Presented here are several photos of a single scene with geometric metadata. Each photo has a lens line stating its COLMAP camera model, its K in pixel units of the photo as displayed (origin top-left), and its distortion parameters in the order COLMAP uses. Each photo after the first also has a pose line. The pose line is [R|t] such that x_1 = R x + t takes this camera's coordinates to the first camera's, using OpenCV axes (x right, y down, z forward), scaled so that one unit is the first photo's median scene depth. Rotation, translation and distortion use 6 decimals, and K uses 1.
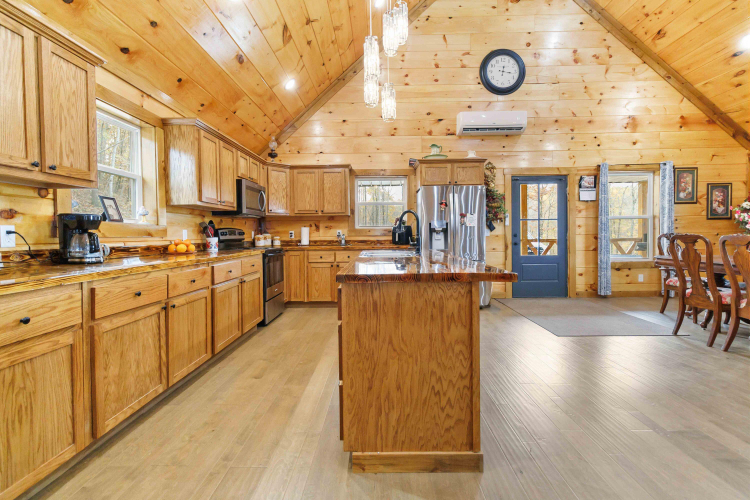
lens RADIAL K [[346.8, 0, 374.2], [0, 346.8, 240.1], [0, 0, 1]] dist [-0.000639, 0.001308]
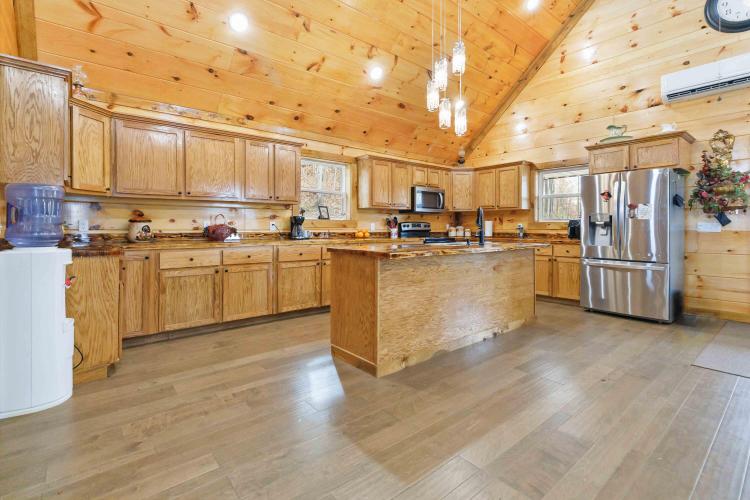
lens RADIAL K [[346.8, 0, 376.3], [0, 346.8, 227.1], [0, 0, 1]] dist [-0.000639, 0.001308]
pose [[0.655441, 0.009880, -0.755182, 0.487180], [-0.021544, 0.999752, -0.005620, -0.003004], [0.754939, 0.019953, 0.655491, -0.016675]]
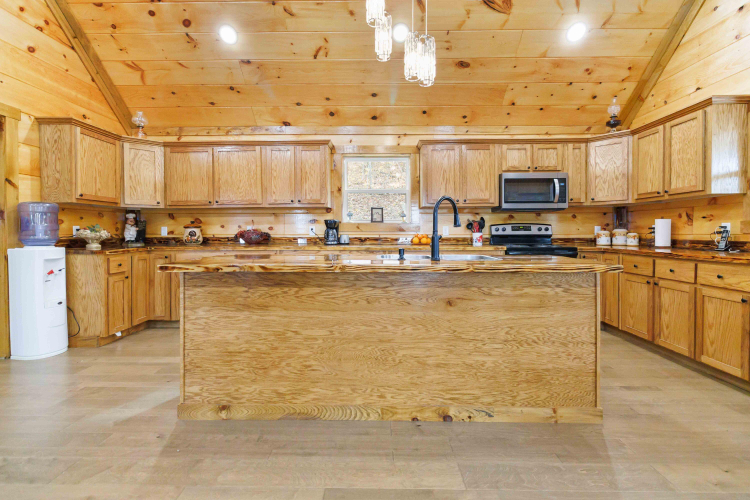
lens RADIAL K [[346.8, 0, 378.7], [0, 346.8, 235.6], [0, 0, 1]] dist [-0.000639, 0.001308]
pose [[0.010917, 0.019115, -0.999758, 0.511614], [-0.015979, 0.999693, 0.018940, -0.011772], [0.999813, 0.015768, 0.011219, 0.555038]]
